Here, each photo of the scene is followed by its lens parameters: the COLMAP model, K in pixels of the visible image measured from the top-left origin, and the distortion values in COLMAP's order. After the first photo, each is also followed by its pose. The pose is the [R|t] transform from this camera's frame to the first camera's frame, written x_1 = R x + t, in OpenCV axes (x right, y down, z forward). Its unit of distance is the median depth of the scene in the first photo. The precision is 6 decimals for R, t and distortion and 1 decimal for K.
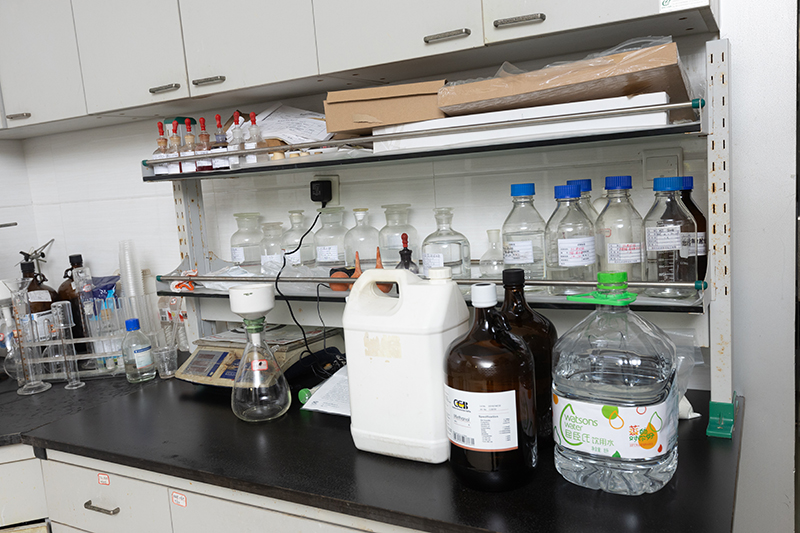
lens RADIAL K [[656.7, 0, 399.9], [0, 656.7, 268.0], [0, 0, 1]] dist [-0.012290, -0.000456]
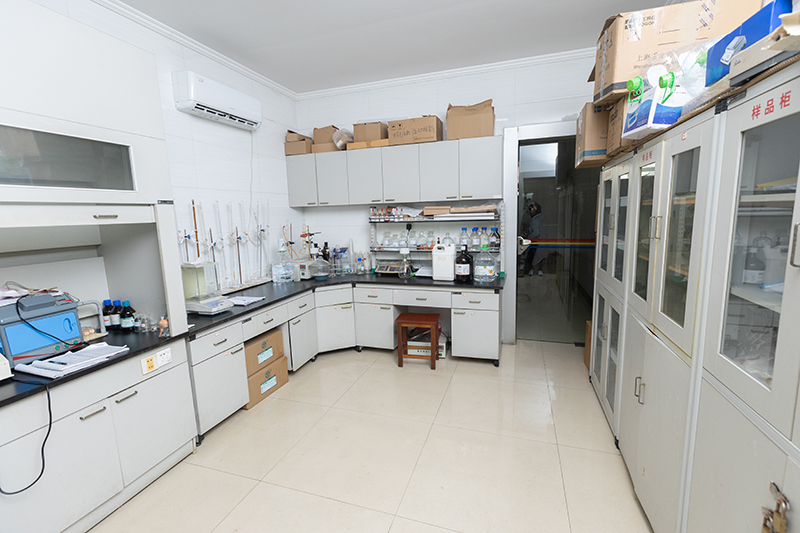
lens RADIAL K [[353.7, 0, 401.1], [0, 353.7, 264.6], [0, 0, 1]] dist [-0.001057, -0.000077]
pose [[0.984272, 0.021783, 0.175313, -0.778965], [-0.020410, 0.999745, -0.009630, 0.189959], [-0.175478, 0.005901, 0.984466, -1.591926]]
